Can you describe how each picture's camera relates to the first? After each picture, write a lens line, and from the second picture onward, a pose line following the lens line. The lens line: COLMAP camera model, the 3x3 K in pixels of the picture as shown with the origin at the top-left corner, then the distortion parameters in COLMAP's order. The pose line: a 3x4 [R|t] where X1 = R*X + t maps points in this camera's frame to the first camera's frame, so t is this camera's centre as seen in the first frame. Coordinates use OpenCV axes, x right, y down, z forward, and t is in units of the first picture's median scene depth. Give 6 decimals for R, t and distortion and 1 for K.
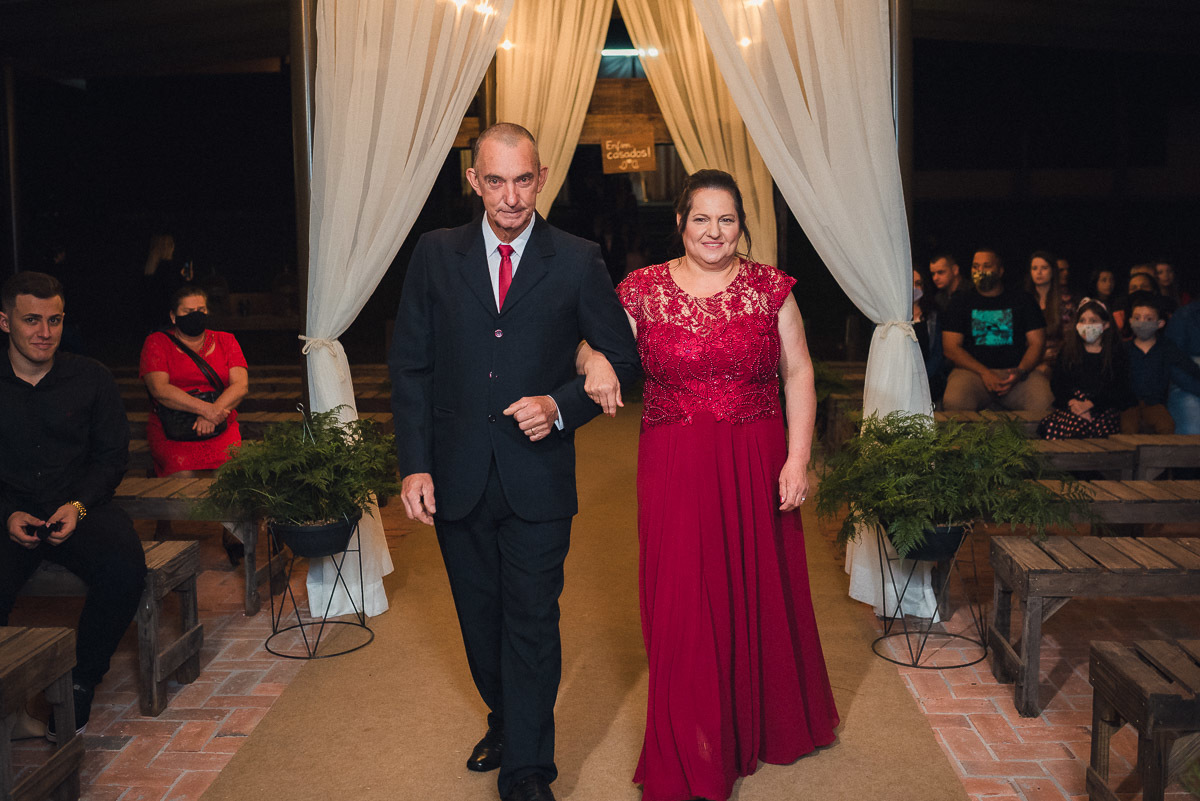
lens RADIAL K [[1274.8, 0, 604.9], [0, 1274.8, 380.3], [0, 0, 1]] dist [-0.002710, 0.000869]
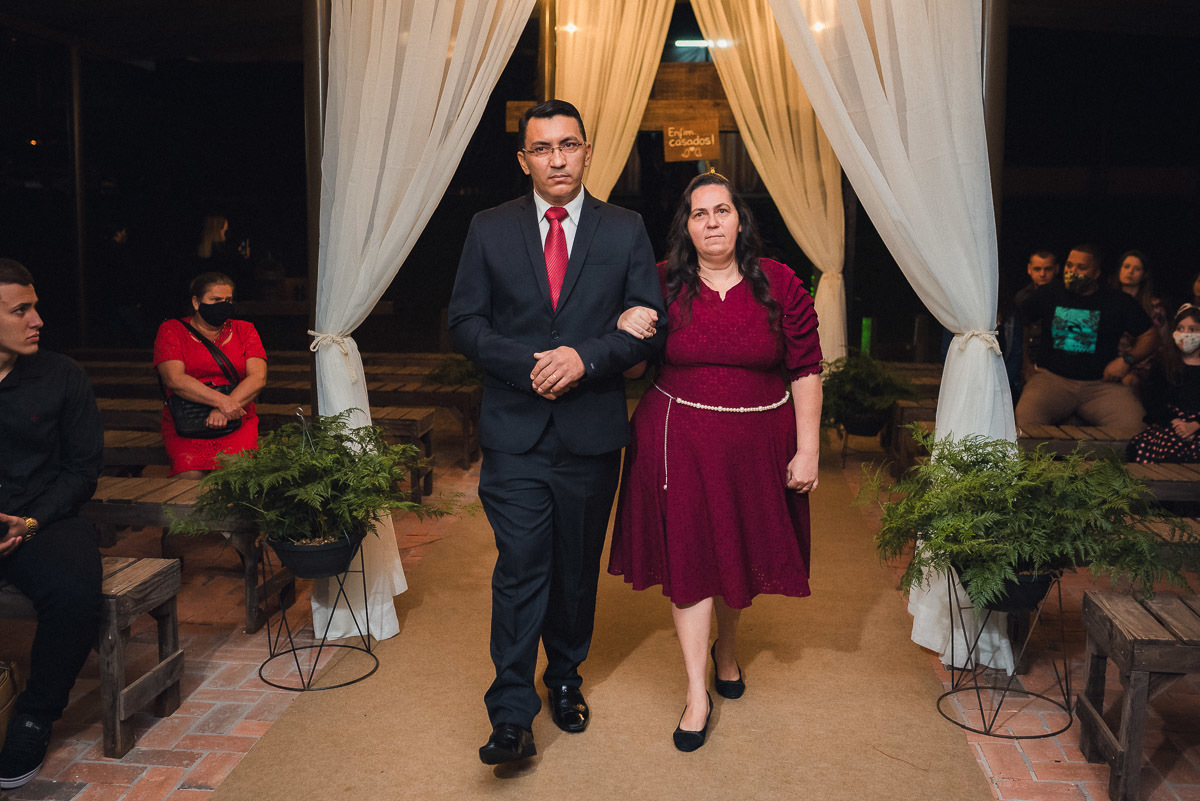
lens RADIAL K [[1225.3, 0, 584.8], [0, 1225.3, 398.4], [0, 0, 1]] dist [-0.011694, 0.016149]
pose [[0.996975, 0.028165, -0.072445, 0.023109], [-0.026146, 0.999247, 0.028664, -0.017768], [0.073198, -0.026683, 0.996960, 0.147657]]
